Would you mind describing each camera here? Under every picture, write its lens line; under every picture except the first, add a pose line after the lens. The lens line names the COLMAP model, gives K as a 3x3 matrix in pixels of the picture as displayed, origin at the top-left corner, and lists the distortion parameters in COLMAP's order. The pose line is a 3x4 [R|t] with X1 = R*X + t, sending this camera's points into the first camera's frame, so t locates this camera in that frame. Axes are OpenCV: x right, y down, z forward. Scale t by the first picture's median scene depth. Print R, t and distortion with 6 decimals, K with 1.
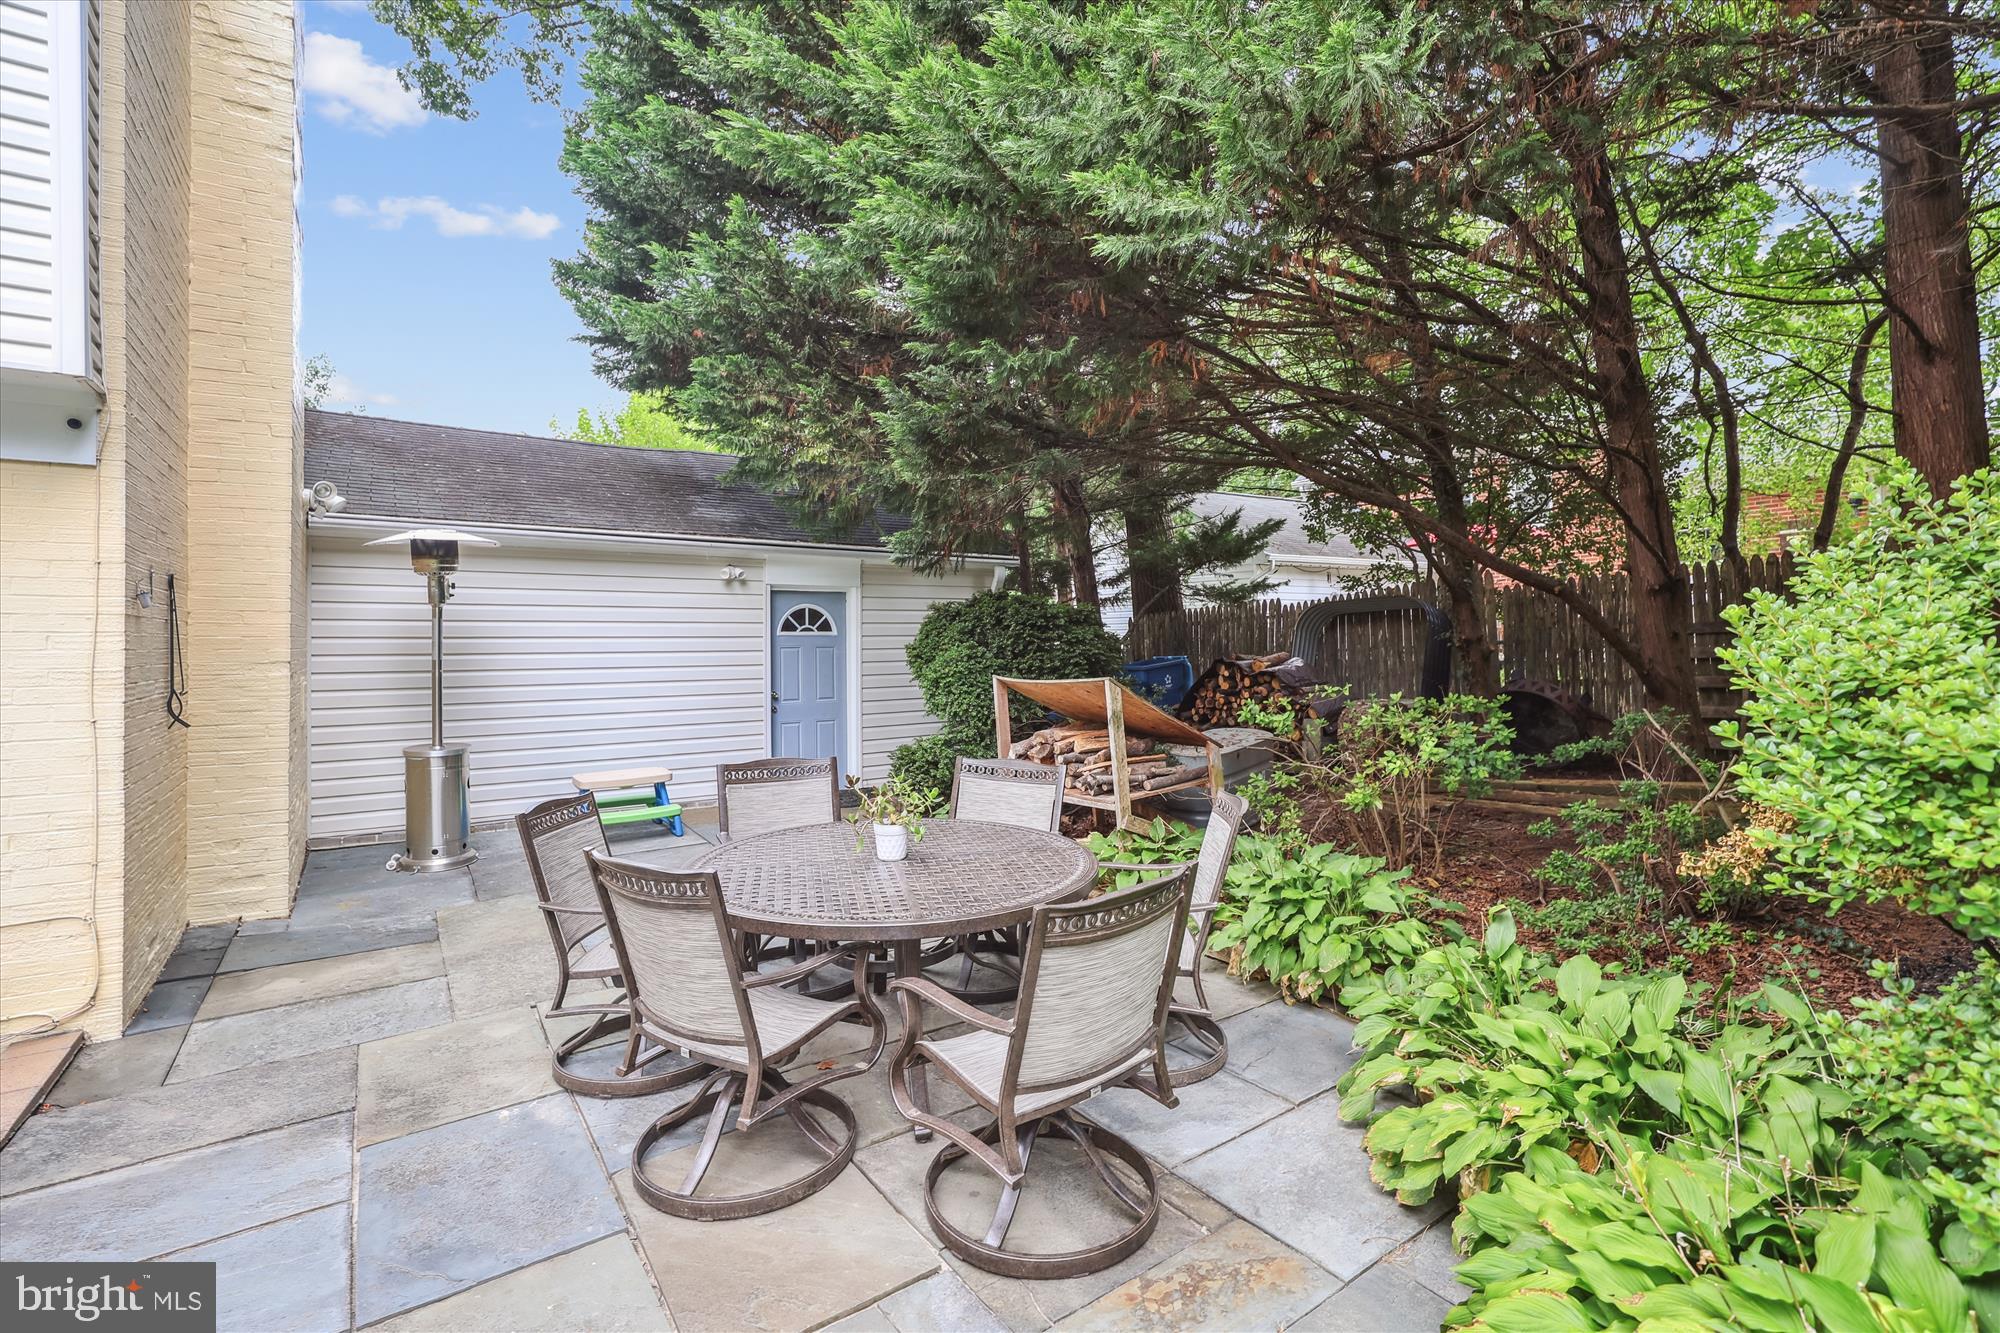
lens RADIAL K [[913.9, 0, 1013.1], [0, 913.9, 619.7], [0, 0, 1]] dist [-0.016804, 0.001368]
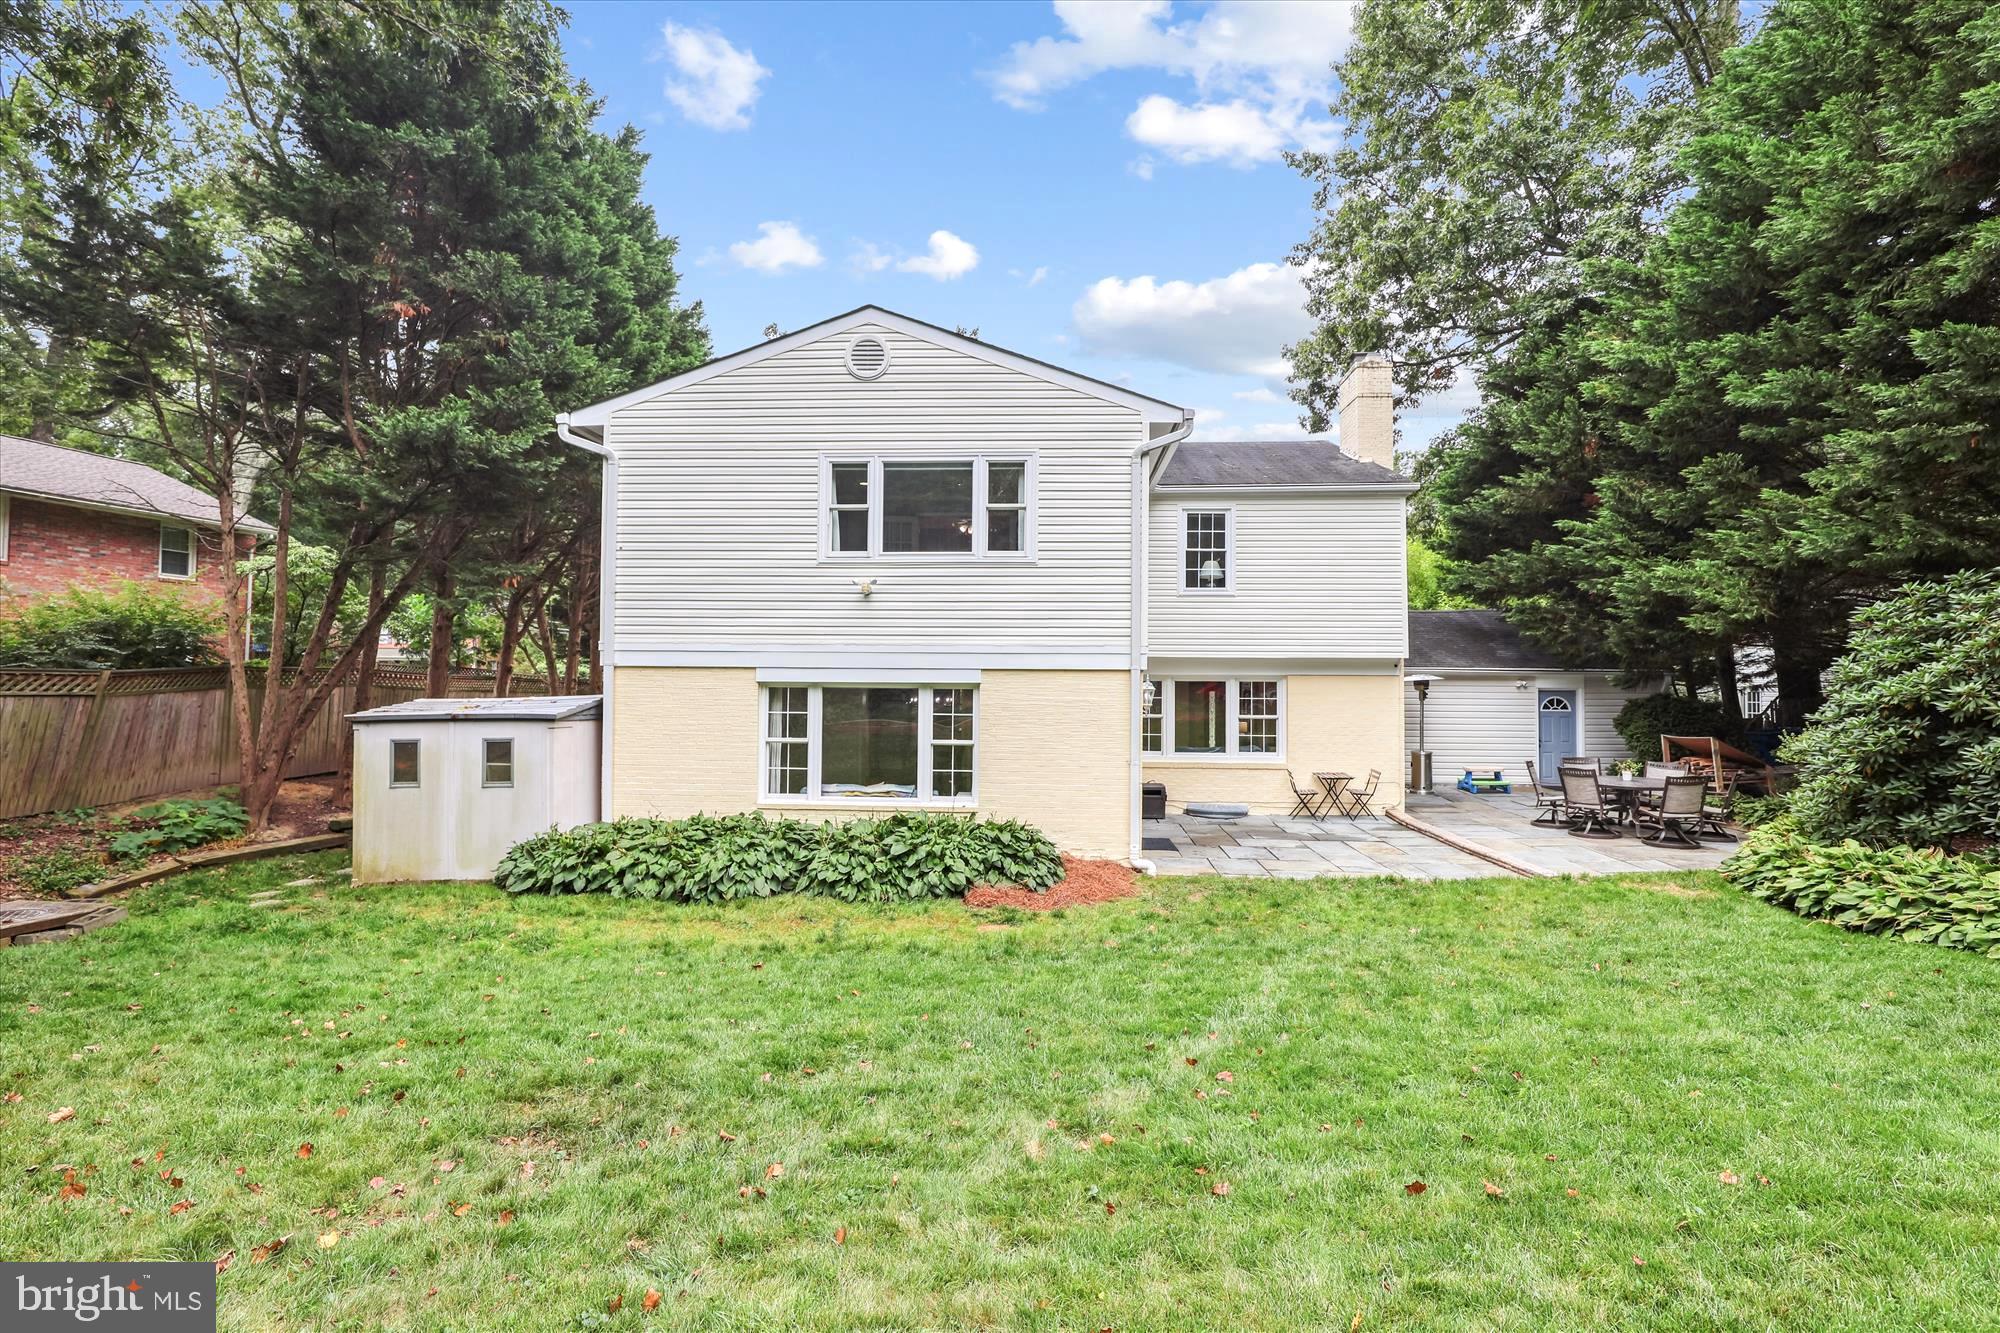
lens RADIAL K [[913.9, 0, 1001.8], [0, 913.9, 656.4], [0, 0, 1]] dist [-0.016804, 0.001368]
pose [[0.788109, -0.007669, -0.615488, 0.071477], [0.002527, 0.999954, -0.009224, -0.114253], [0.615531, 0.005715, 0.788092, -1.768957]]
